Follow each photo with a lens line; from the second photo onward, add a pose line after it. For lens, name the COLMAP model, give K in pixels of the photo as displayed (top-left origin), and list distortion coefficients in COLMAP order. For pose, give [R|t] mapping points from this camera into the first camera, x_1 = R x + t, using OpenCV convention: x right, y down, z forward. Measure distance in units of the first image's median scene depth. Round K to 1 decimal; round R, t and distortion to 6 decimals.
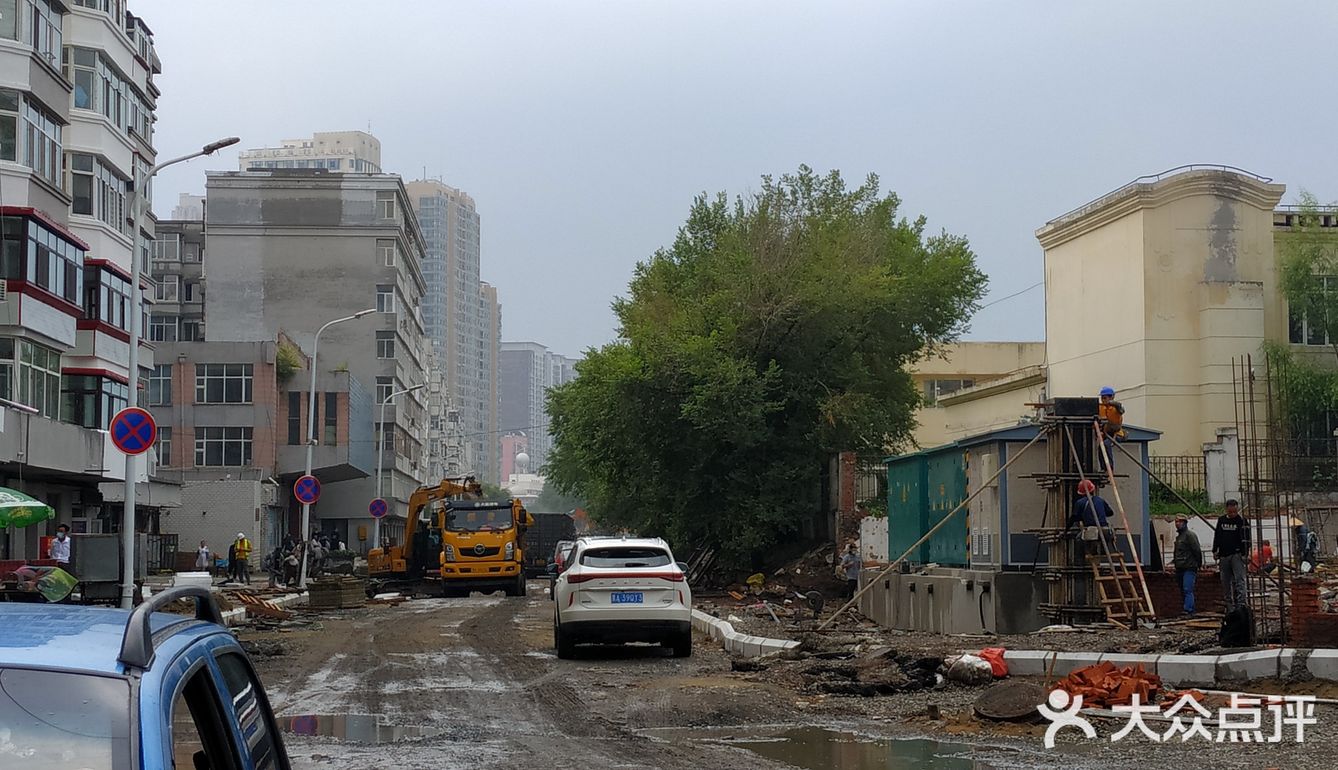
lens RADIAL K [[1828.0, 0, 669.0], [0, 1828.0, 385.0], [0, 0, 1]] dist [0.013356, -0.071014]
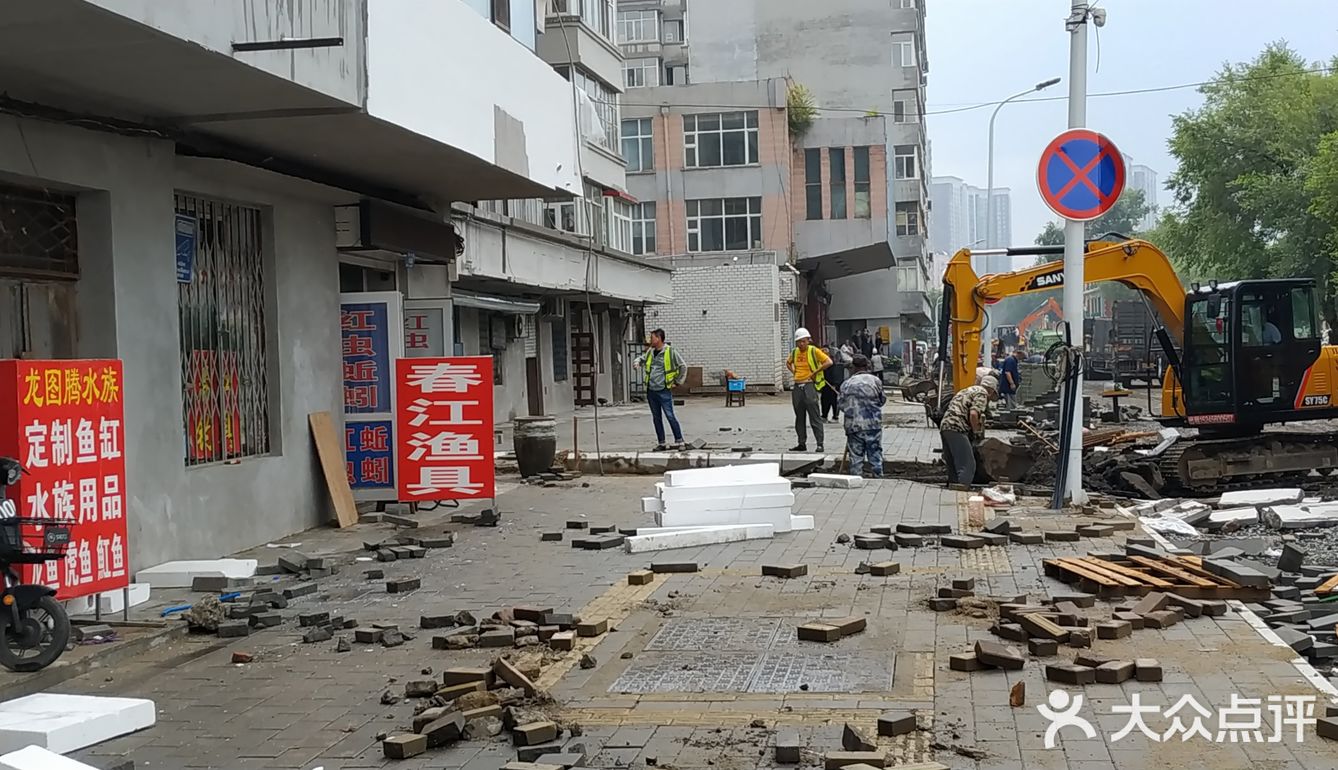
lens RADIAL K [[1828.0, 0, 669.0], [0, 1828.0, 385.0], [0, 0, 1]] dist [0.013356, -0.071014]
pose [[0.965363, -0.018737, -0.260238, -0.110210], [0.046556, 0.993782, 0.101147, 0.034329], [0.256724, -0.109759, 0.960232, 0.412750]]
